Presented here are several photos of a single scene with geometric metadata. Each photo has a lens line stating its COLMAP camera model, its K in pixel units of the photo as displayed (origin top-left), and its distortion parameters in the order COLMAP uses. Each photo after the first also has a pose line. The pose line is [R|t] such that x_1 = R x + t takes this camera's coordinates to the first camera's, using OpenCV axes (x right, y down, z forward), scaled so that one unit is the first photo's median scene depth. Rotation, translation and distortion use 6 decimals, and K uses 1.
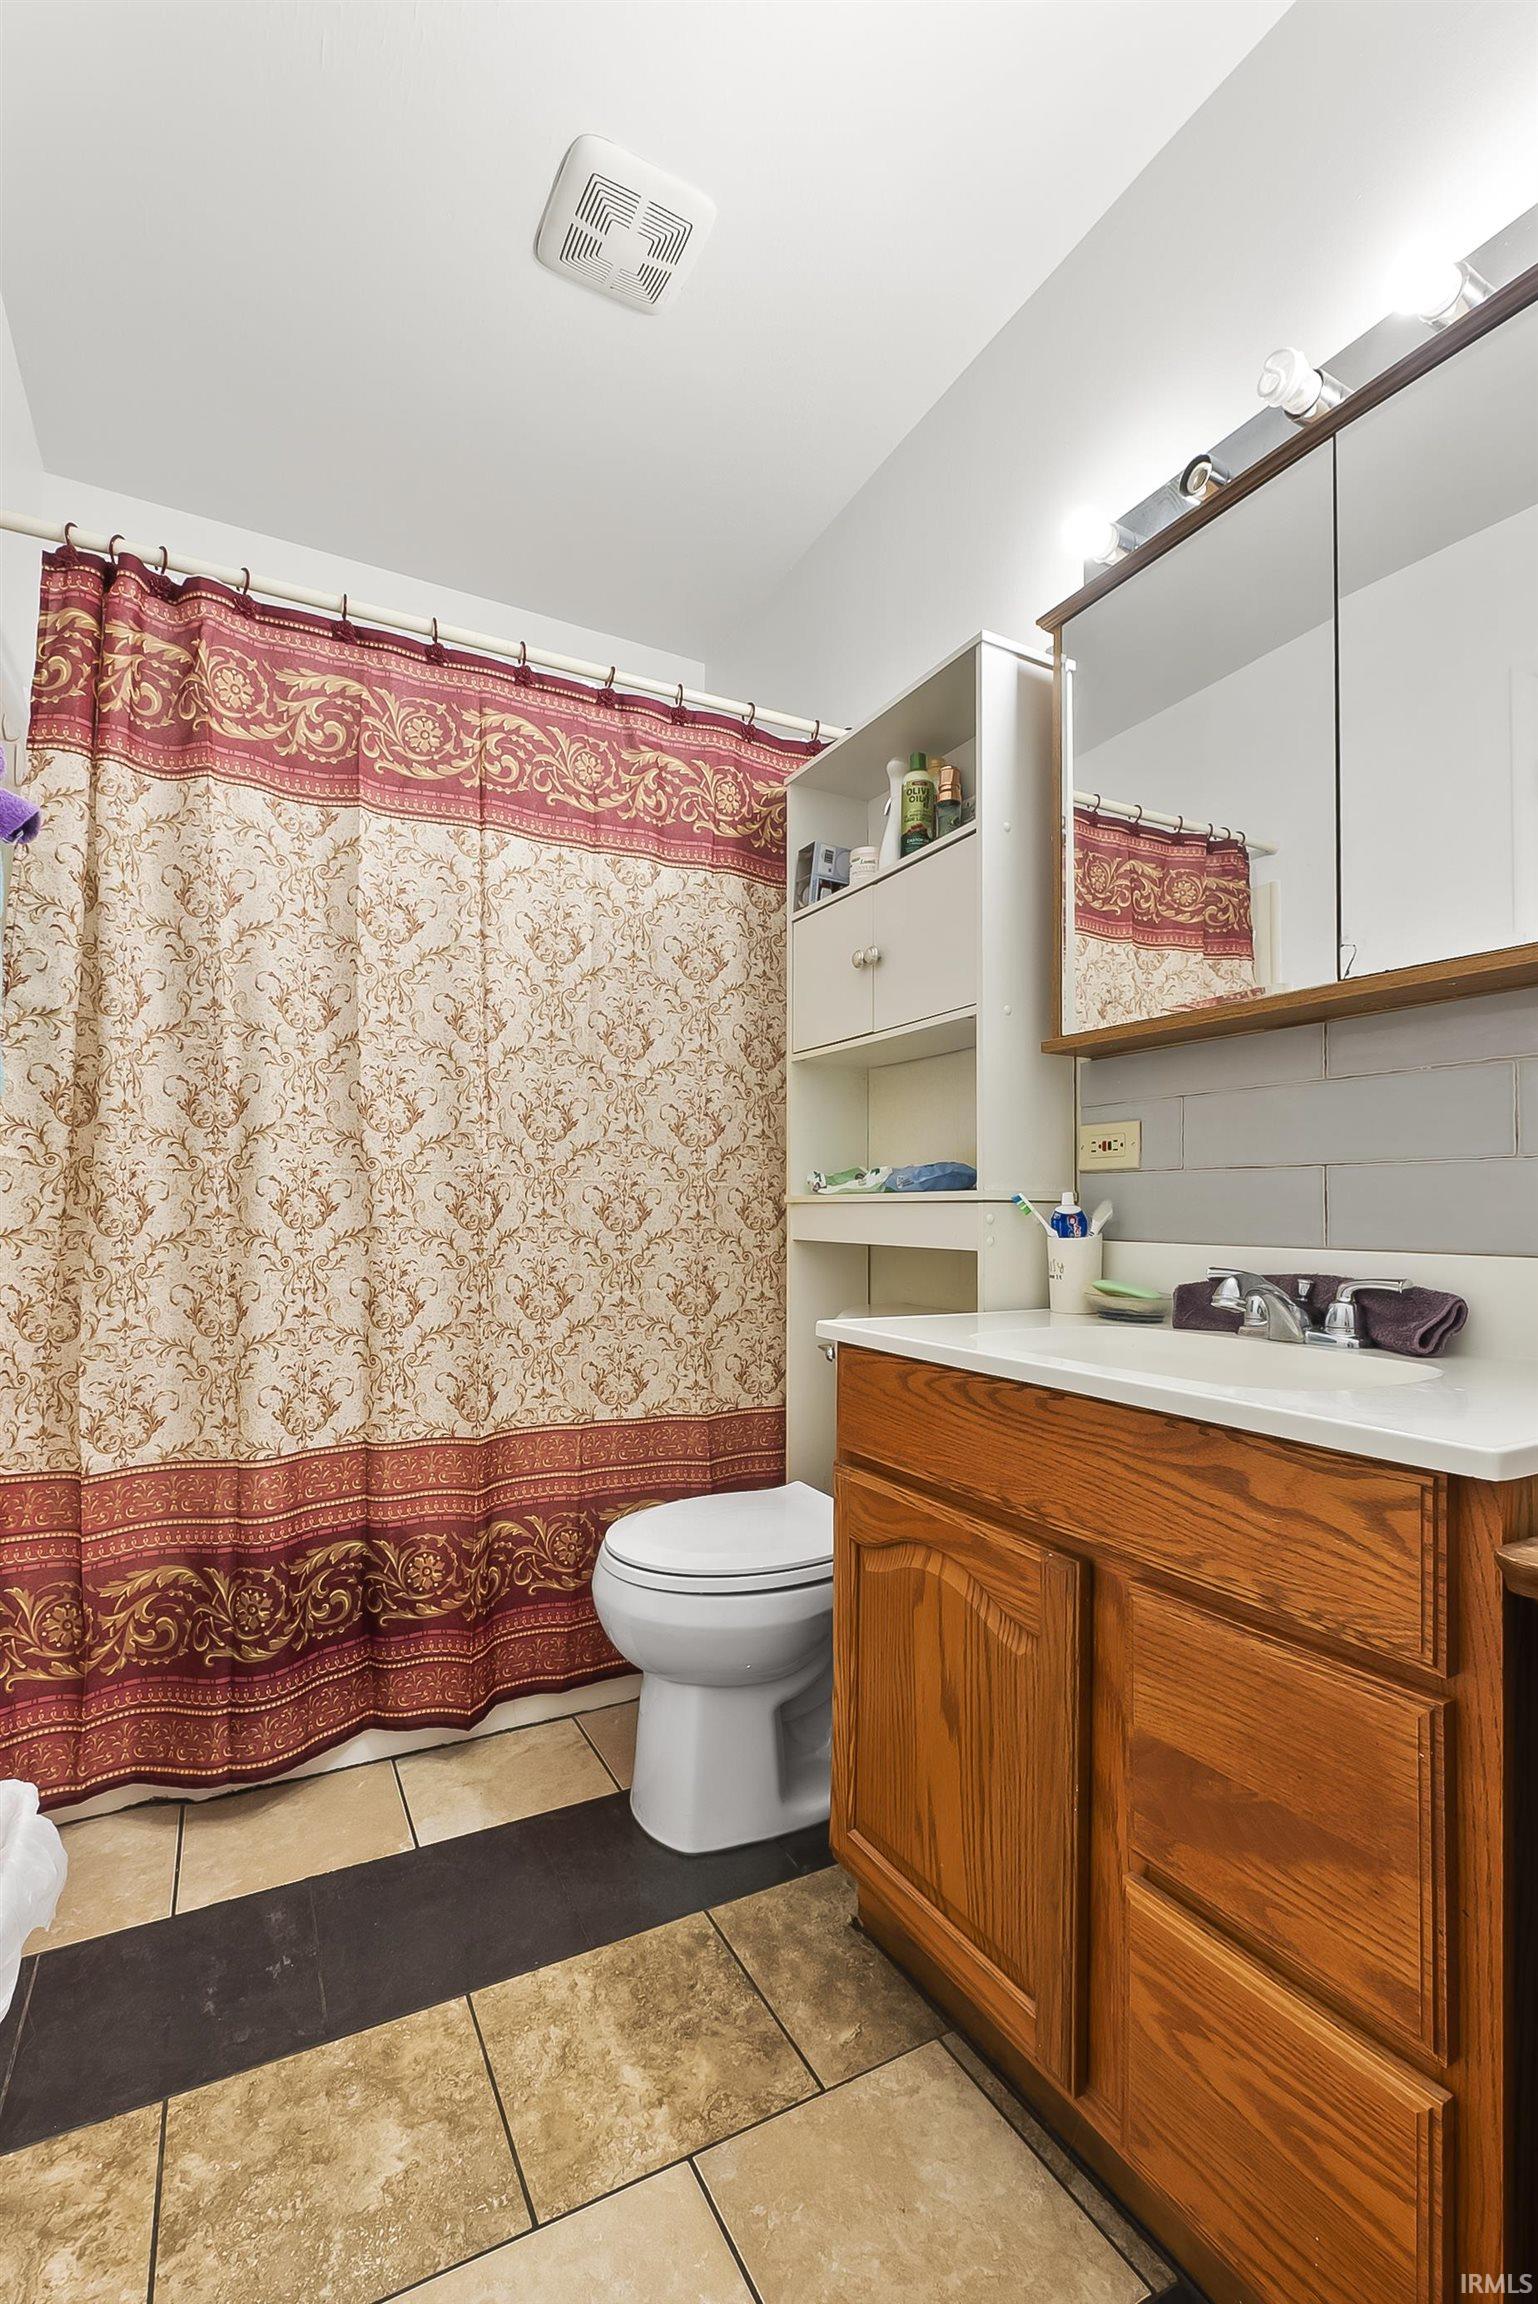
lens RADIAL K [[994.7, 0, 767.5], [0, 994.7, 1196.0], [0, 0, 1]] dist [-0.009175, 0.000062]
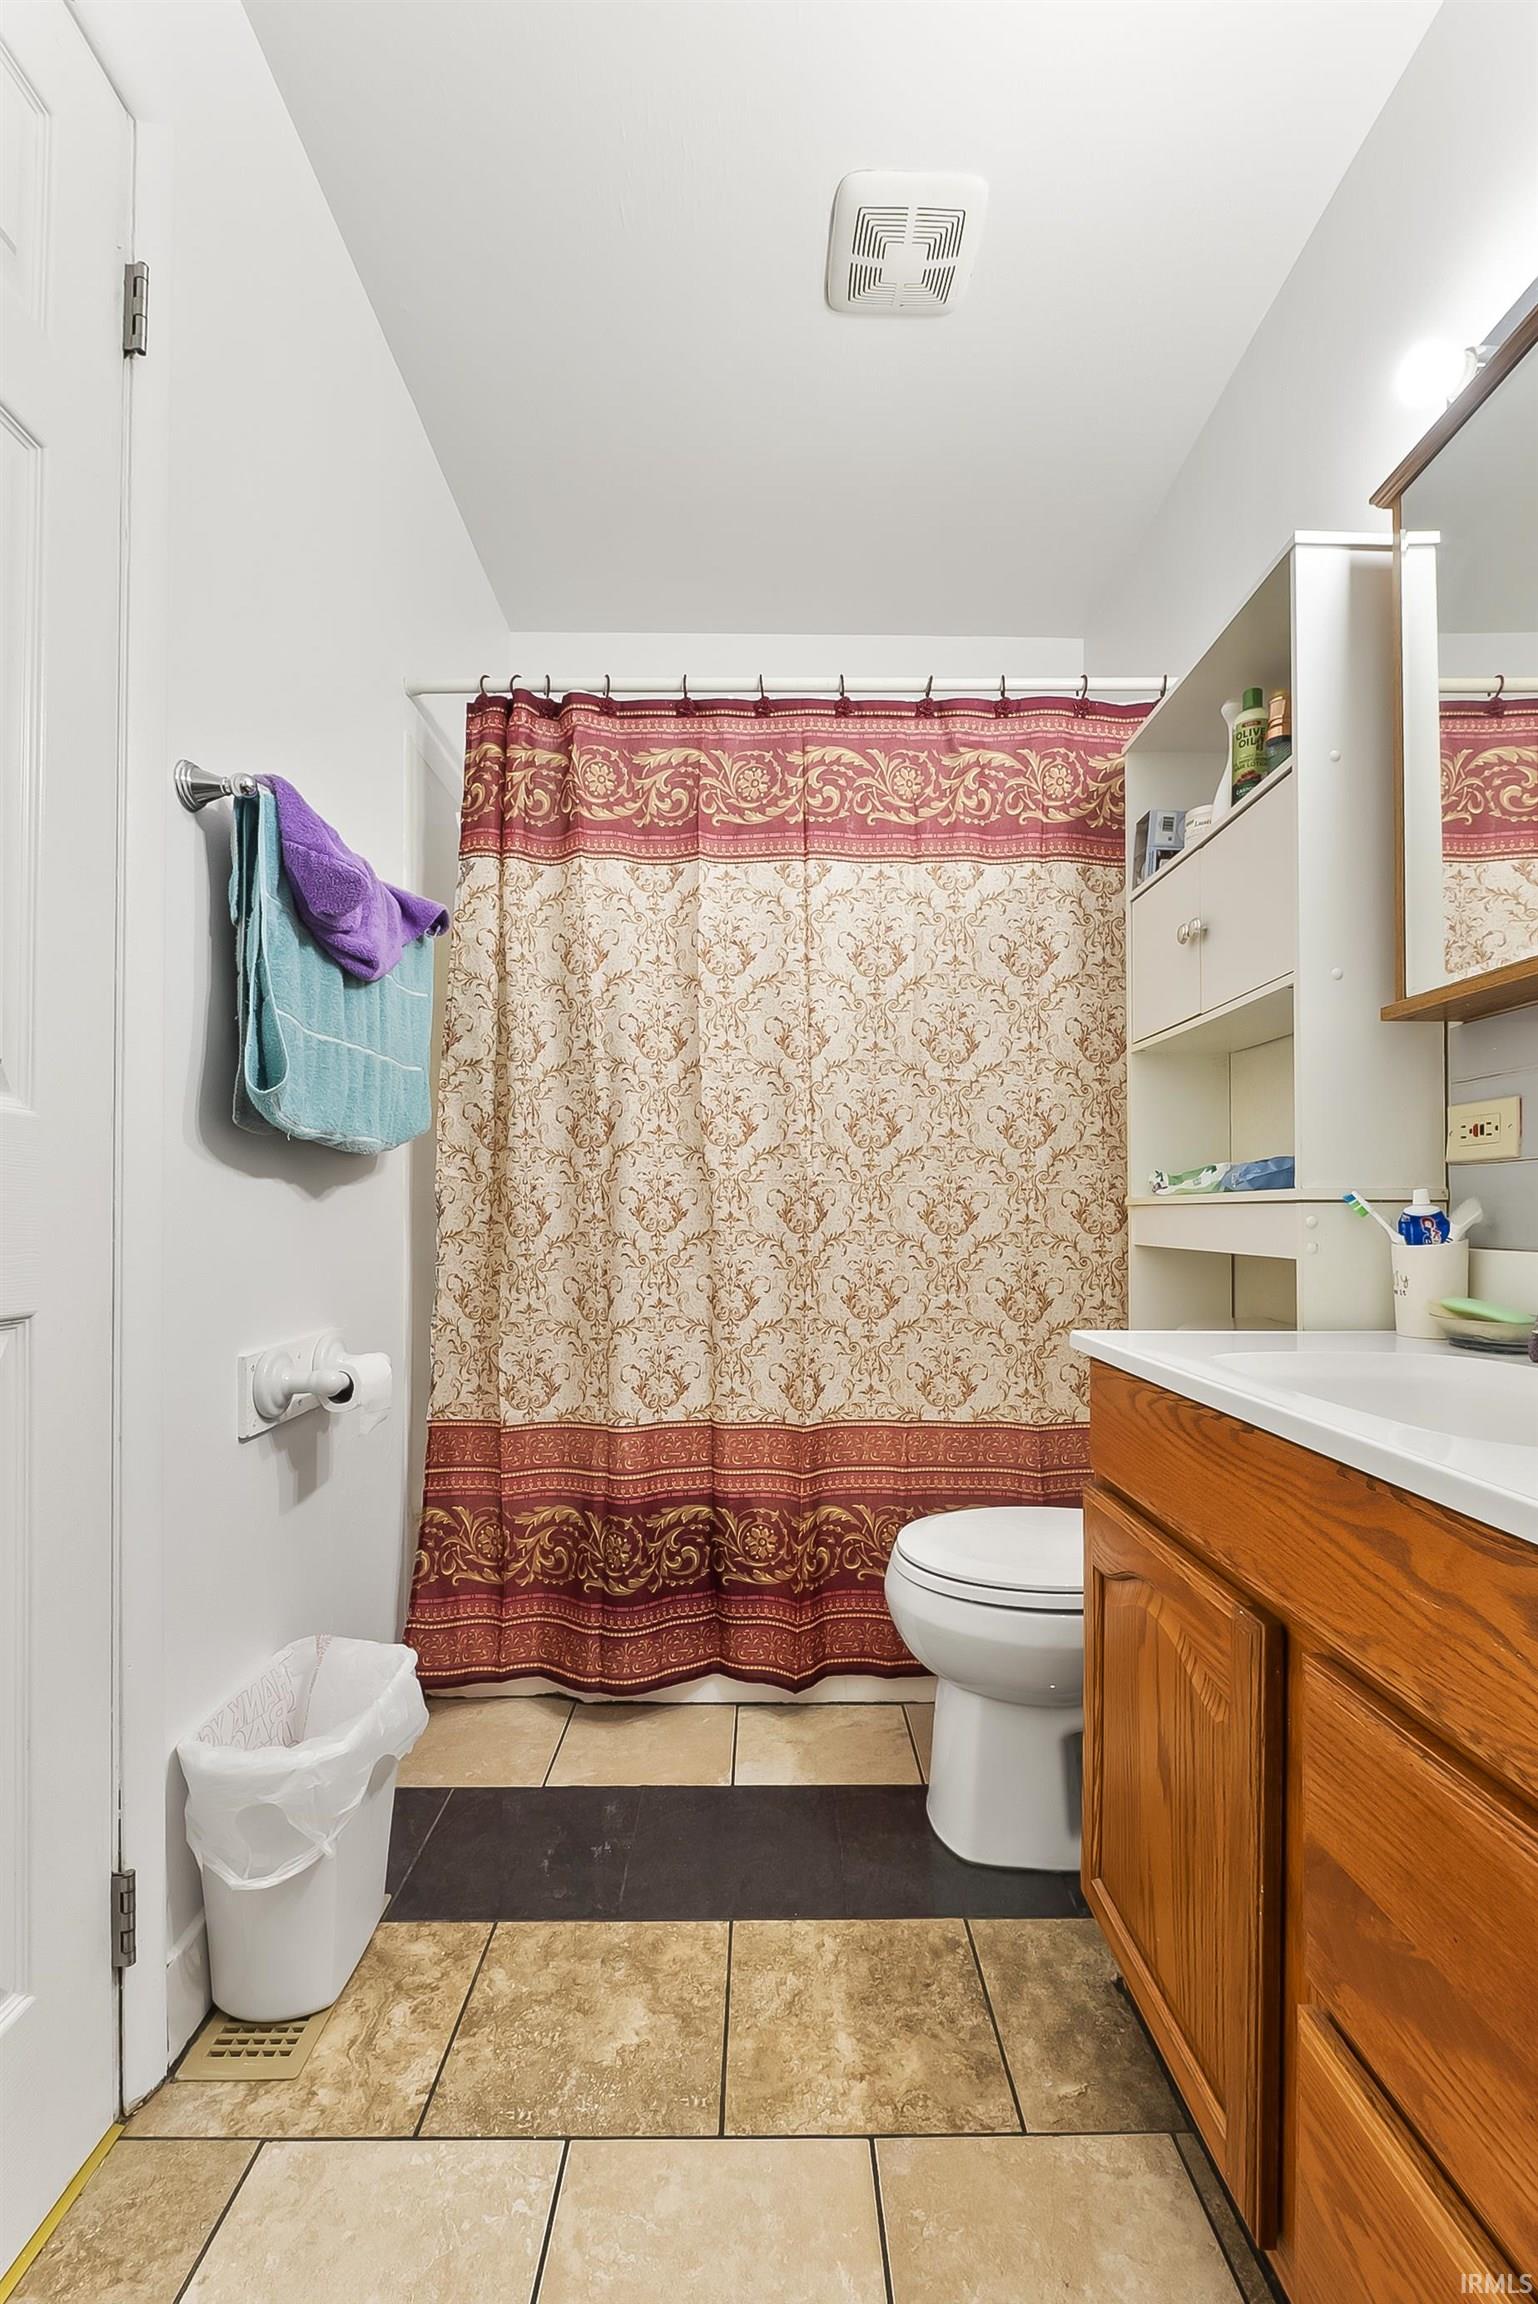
lens RADIAL K [[989.3, 0, 769.6], [0, 989.3, 1208.3], [0, 0, 1]] dist [-0.007787, -0.000685]
pose [[0.887061, -0.008381, -0.461576, 0.189312], [0.011882, 0.999918, 0.004679, 0.001782], [0.461499, -0.009635, 0.887088, 0.033876]]
